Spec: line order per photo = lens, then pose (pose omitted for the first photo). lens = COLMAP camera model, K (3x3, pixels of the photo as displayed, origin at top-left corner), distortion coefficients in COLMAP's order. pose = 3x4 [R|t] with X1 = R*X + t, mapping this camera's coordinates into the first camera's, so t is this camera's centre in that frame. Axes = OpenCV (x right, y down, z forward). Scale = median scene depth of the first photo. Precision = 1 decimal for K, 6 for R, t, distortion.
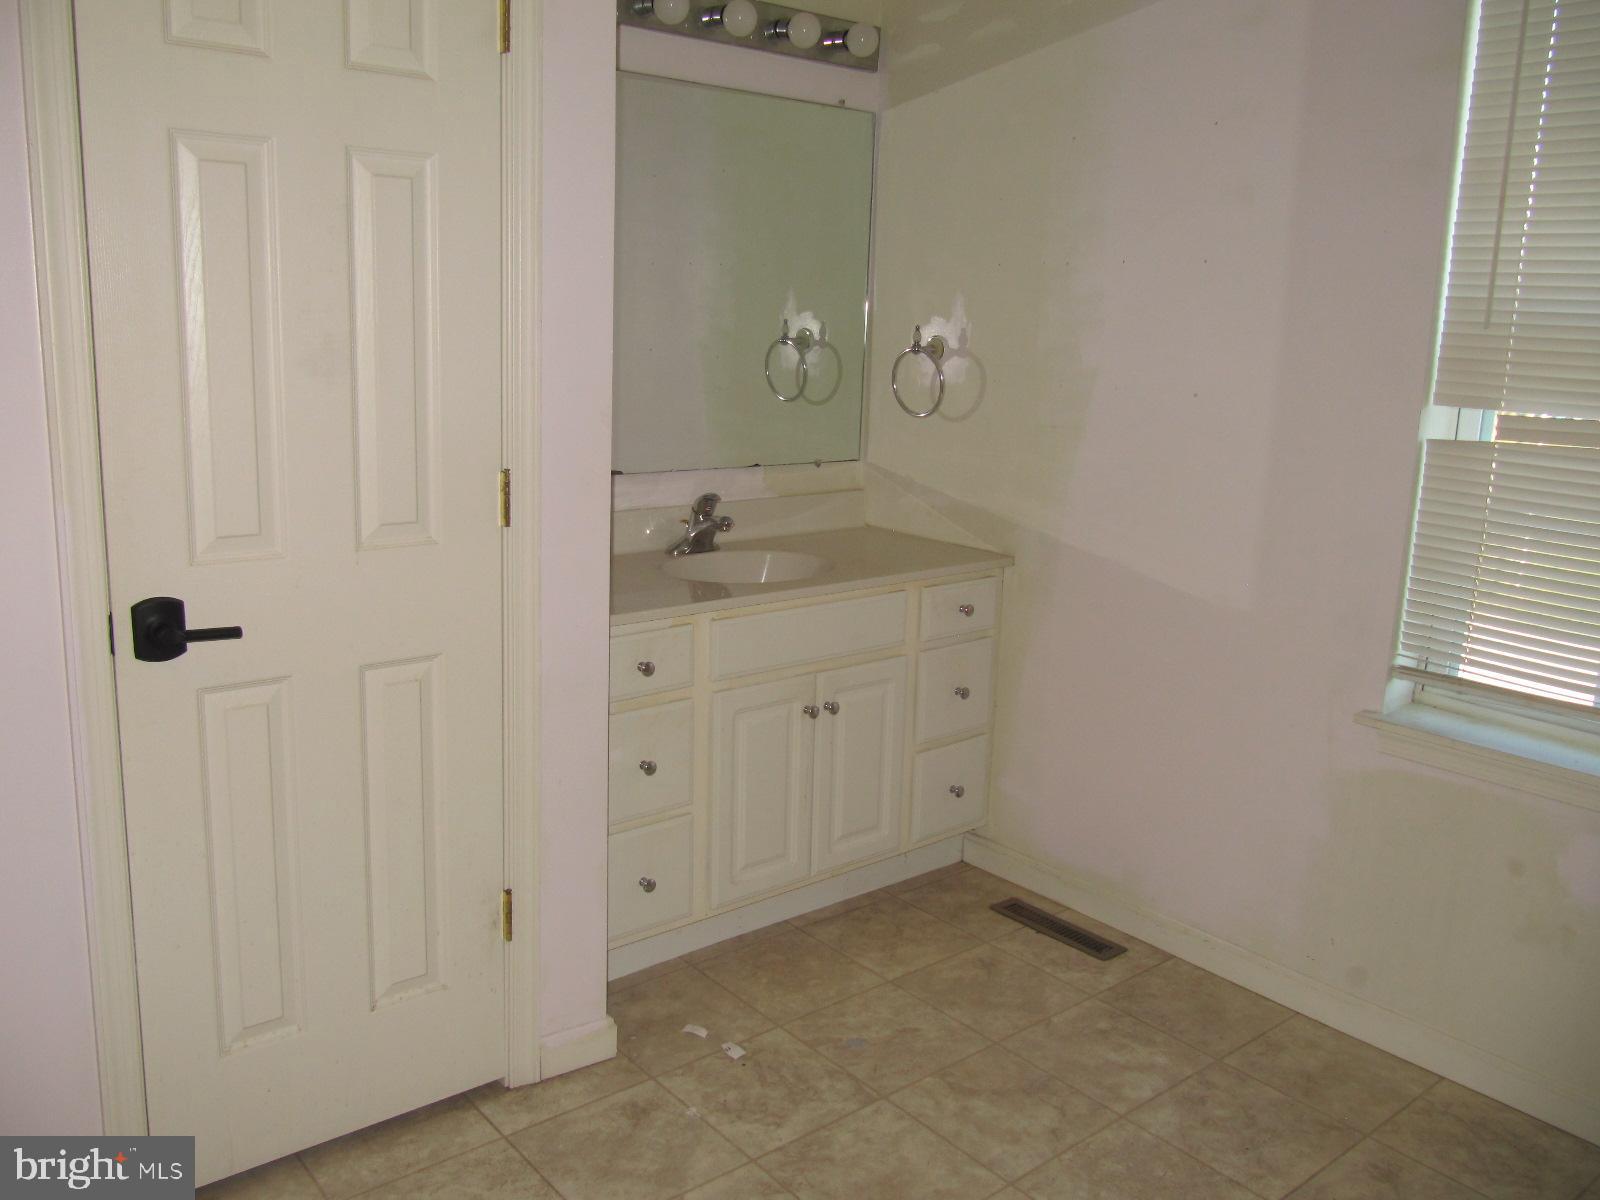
lens RADIAL K [[1332.6, 0, 801.3], [0, 1332.6, 596.7], [0, 0, 1]] dist [-0.044290, 0.024626]
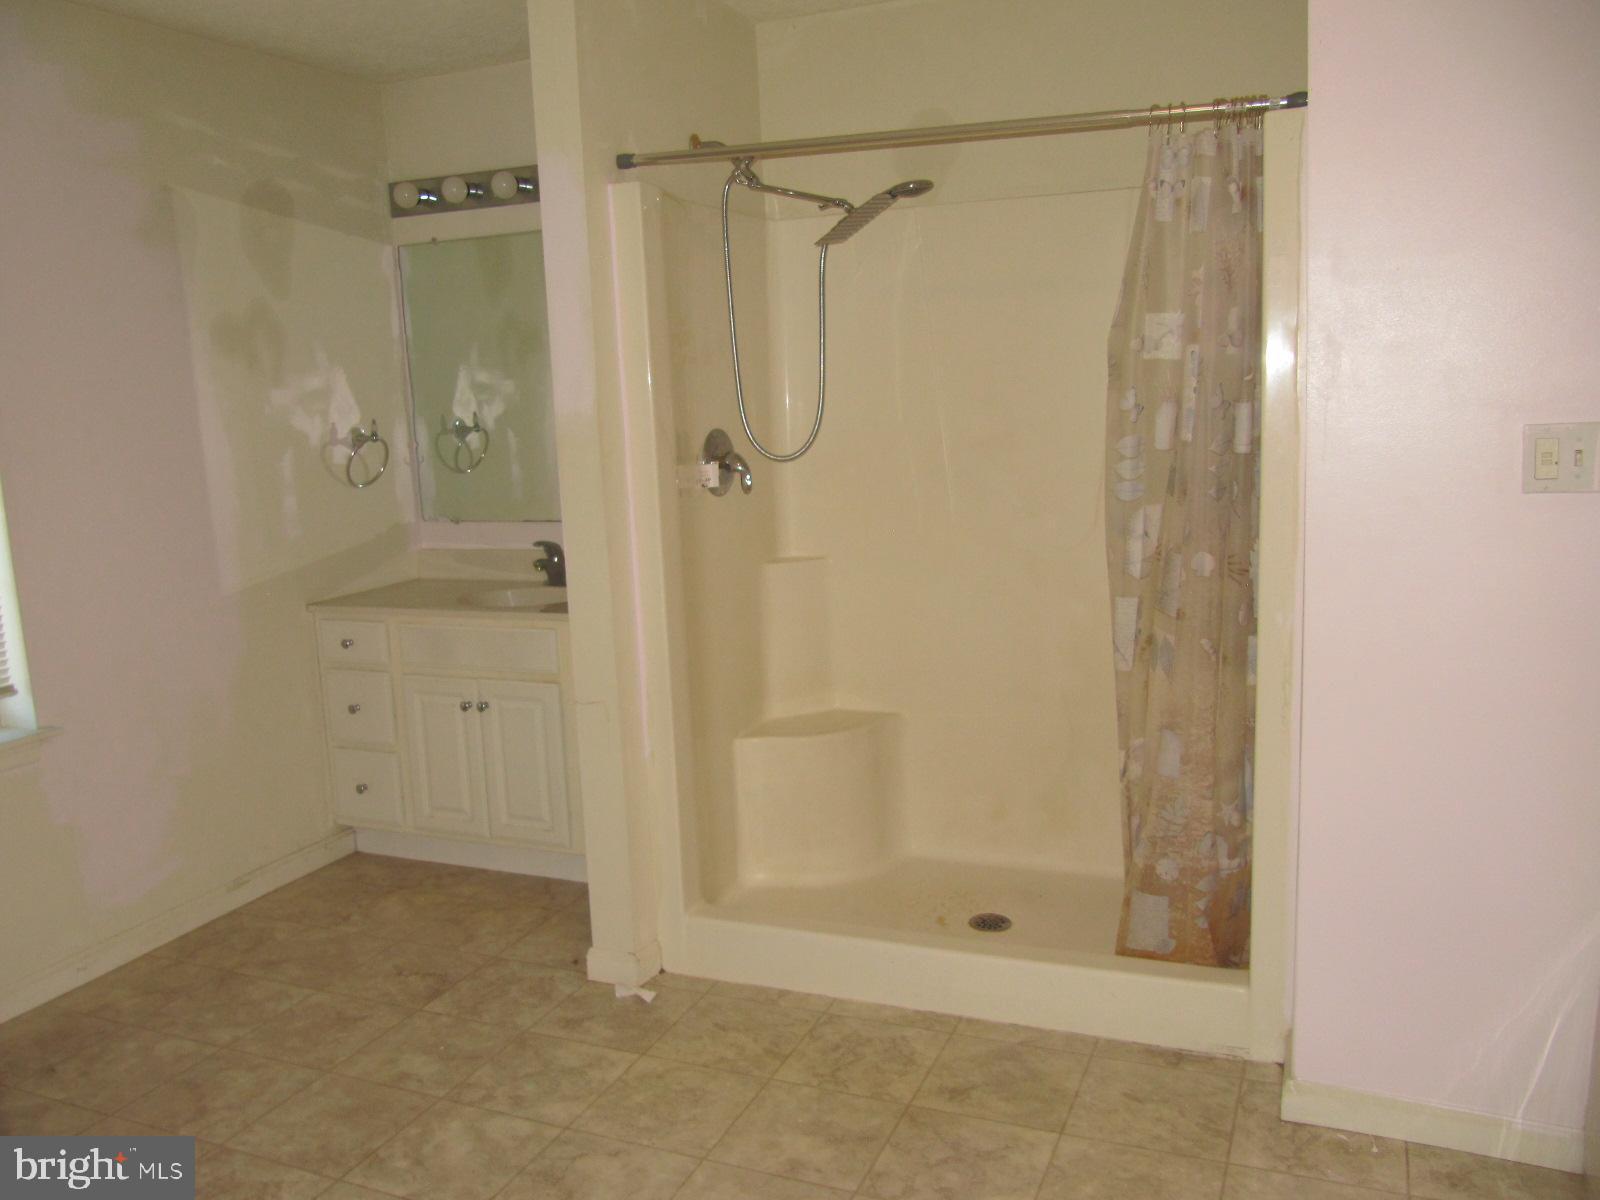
lens RADIAL K [[1332.6, 0, 801.3], [0, 1332.6, 602.6], [0, 0, 1]] dist [-0.044290, 0.024626]
pose [[-0.442377, -0.183280, 0.877902, -1.118115], [0.207222, 0.931516, 0.298892, -0.280542], [-0.872561, 0.314143, -0.374102, 0.949558]]
